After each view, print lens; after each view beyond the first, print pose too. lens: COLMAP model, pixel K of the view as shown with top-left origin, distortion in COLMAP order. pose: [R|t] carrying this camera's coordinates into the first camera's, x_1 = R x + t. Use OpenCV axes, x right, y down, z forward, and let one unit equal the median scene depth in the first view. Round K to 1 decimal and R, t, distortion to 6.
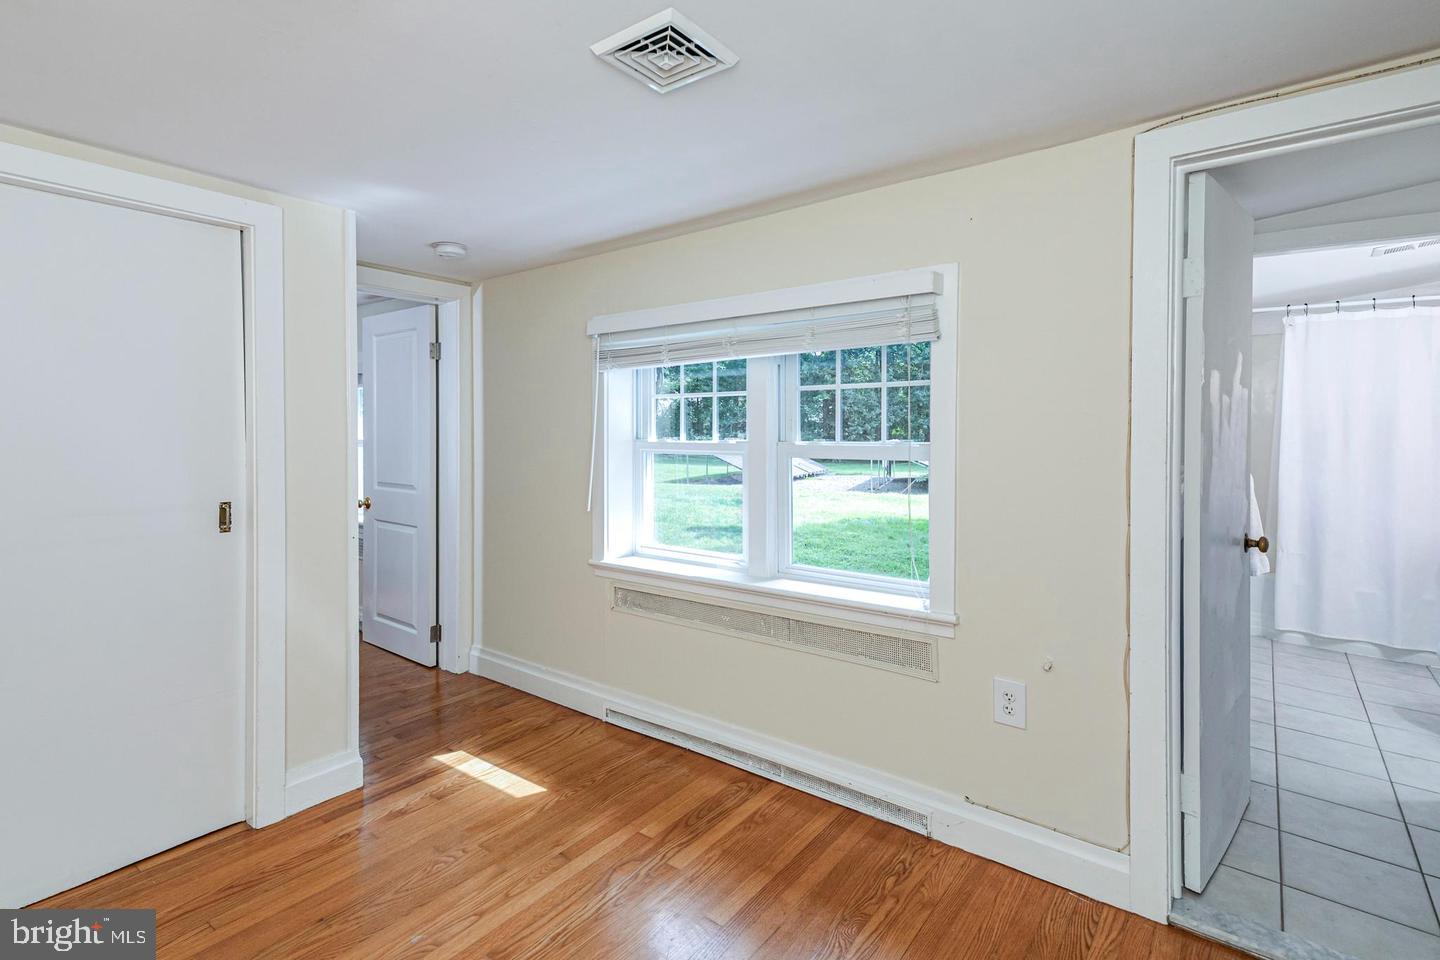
lens RADIAL K [[709.0, 0, 713.8], [0, 709.0, 361.5], [0, 0, 1]] dist [0.001031, -0.000871]
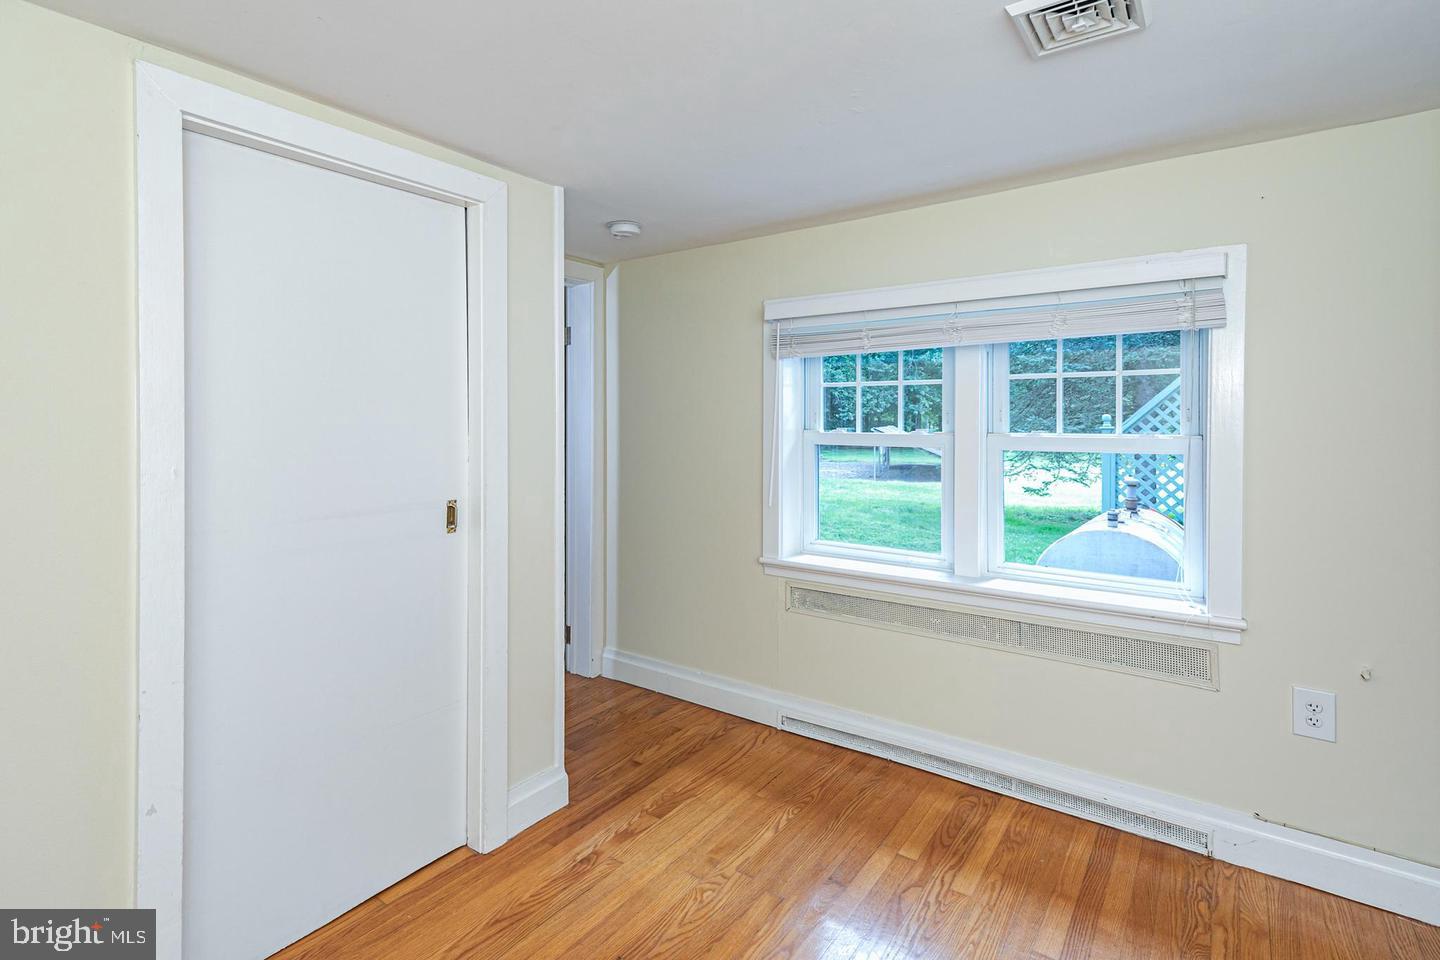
lens RADIAL K [[729.0, 0, 721.4], [0, 729.0, 342.1], [0, 0, 1]] dist [-0.000662, -0.001081]
pose [[0.999916, 0.000893, 0.012963, -0.290016], [-0.000837, 0.999990, -0.004373, -0.003822], [-0.012967, 0.004362, 0.999906, 0.035579]]
